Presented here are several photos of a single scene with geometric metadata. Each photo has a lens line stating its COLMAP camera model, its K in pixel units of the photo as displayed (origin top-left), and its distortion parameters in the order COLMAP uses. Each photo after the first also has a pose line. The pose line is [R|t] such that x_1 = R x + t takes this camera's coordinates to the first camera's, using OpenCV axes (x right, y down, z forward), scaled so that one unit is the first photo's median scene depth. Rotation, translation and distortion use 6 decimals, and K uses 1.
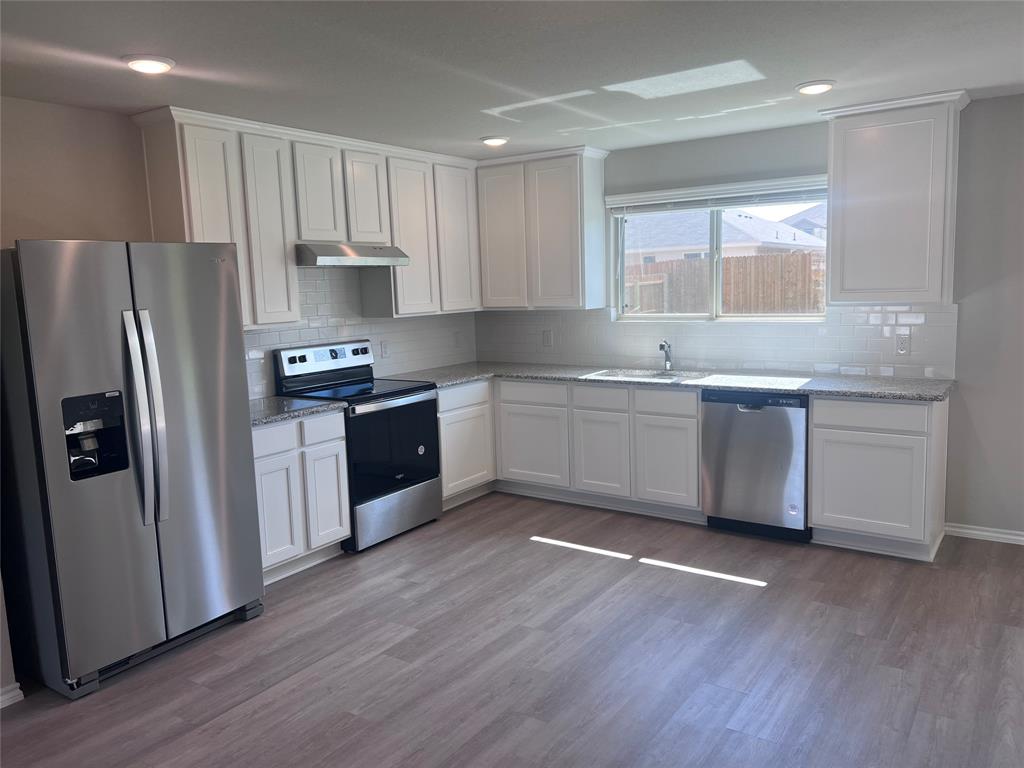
lens RADIAL K [[775.9, 0, 513.2], [0, 775.9, 377.6], [0, 0, 1]] dist [0.057179, -0.040551]
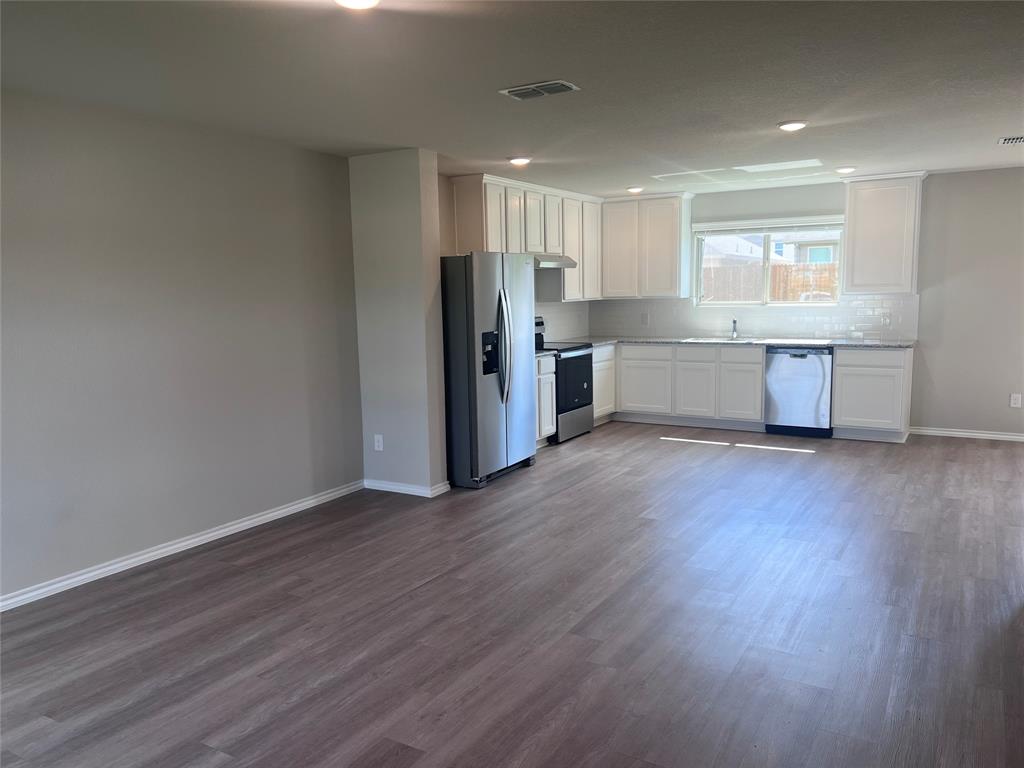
lens RADIAL K [[775.9, 0, 506.5], [0, 775.9, 395.3], [0, 0, 1]] dist [0.057179, -0.040551]
pose [[0.998185, 0.003927, 0.060086, -0.394214], [-0.004600, 0.999928, 0.011078, 0.102453], [-0.060038, -0.011334, 0.998132, -0.592434]]
